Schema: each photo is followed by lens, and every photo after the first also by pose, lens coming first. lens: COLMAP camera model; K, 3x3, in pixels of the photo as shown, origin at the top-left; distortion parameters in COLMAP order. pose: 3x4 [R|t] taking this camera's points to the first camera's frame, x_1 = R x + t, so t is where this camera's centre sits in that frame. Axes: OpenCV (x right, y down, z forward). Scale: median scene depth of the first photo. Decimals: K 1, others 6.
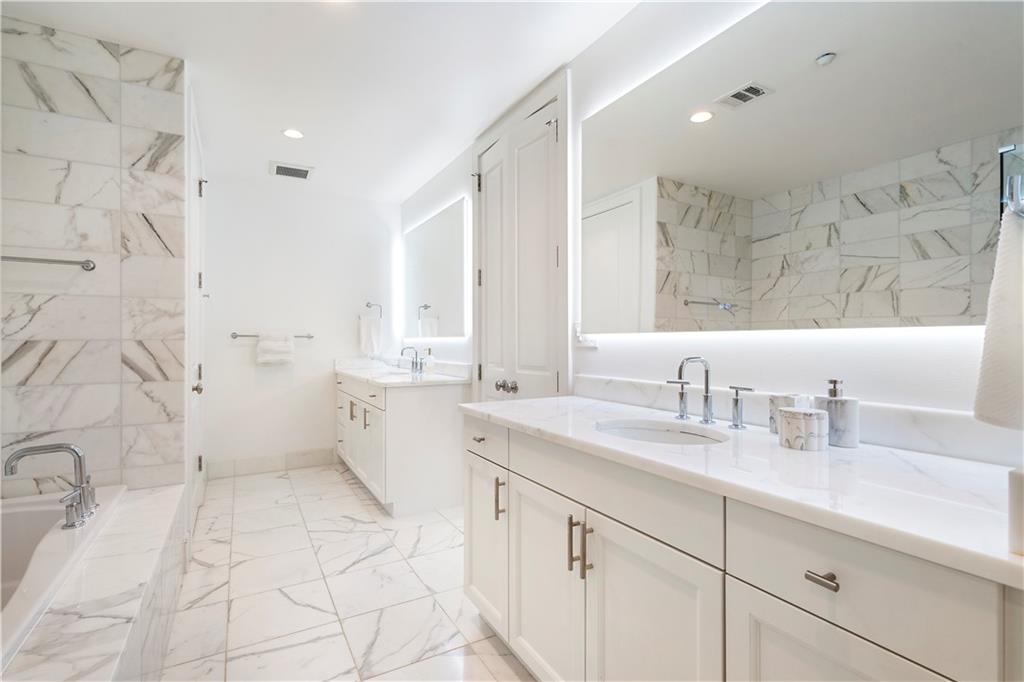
lens RADIAL K [[468.1, 0, 507.4], [0, 468.1, 343.7], [0, 0, 1]] dist [-0.004945, -0.000314]
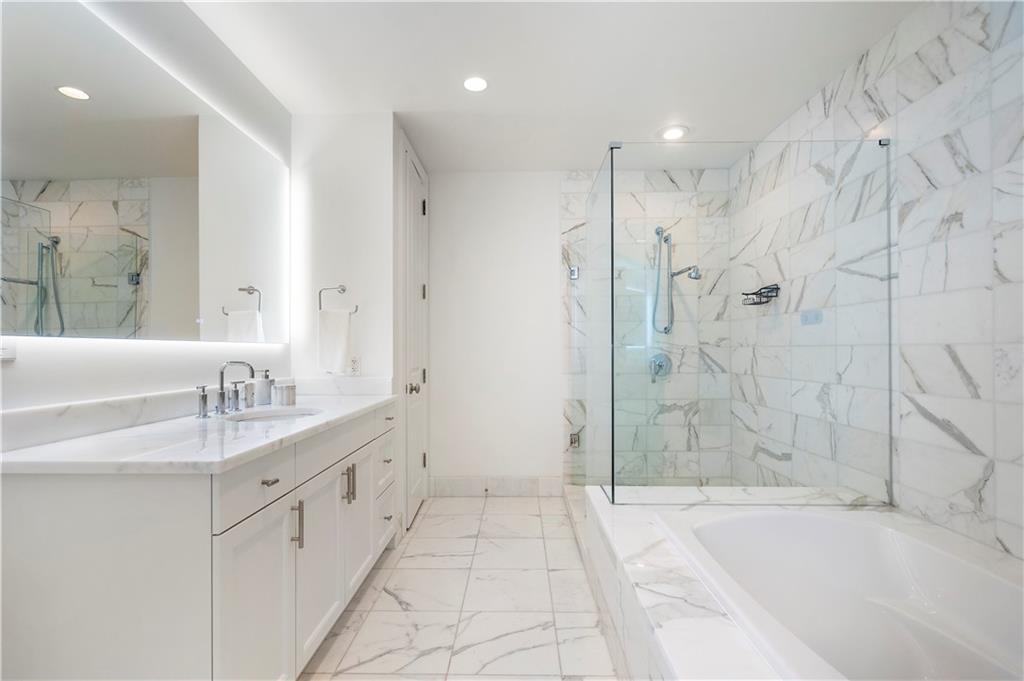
lens RADIAL K [[468.1, 0, 507.4], [0, 468.1, 343.2], [0, 0, 1]] dist [-0.004945, -0.000314]
pose [[-0.855973, 0.012523, 0.516869, -0.611898], [0.007674, 0.999904, -0.011519, -0.000987], [-0.516964, -0.005893, -0.855987, 1.159625]]
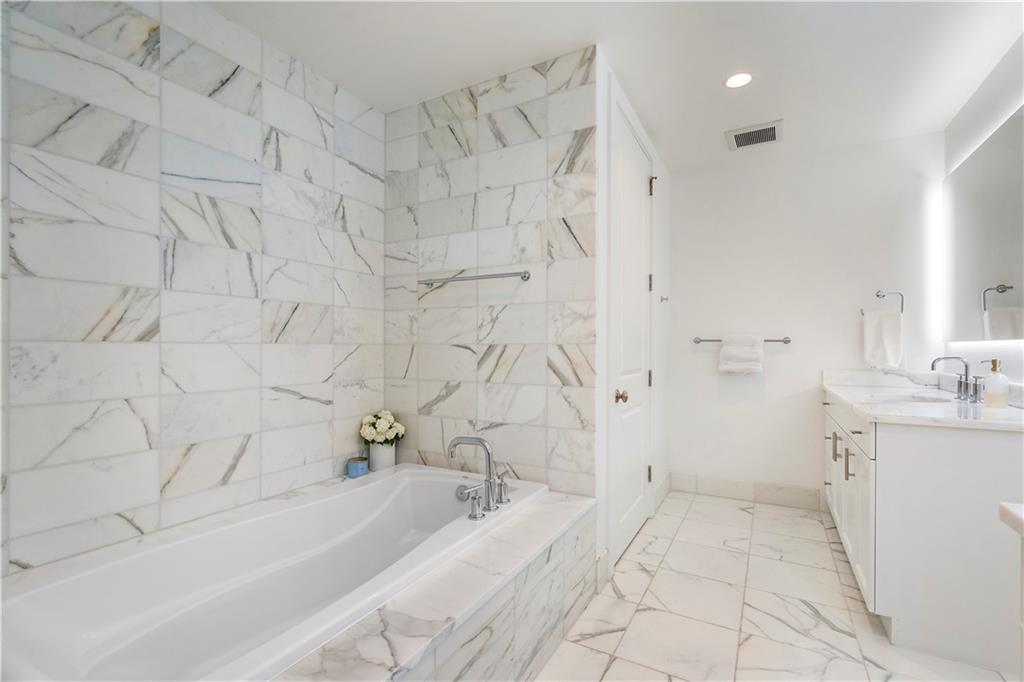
lens RADIAL K [[461.4, 0, 510.9], [0, 461.4, 347.1], [0, 0, 1]] dist [-0.005831, 0.000420]
pose [[0.510040, 0.002038, -0.860148, 0.014397], [-0.007738, 0.999968, -0.002219, 0.001458], [0.860116, 0.007787, 0.510039, 0.398939]]
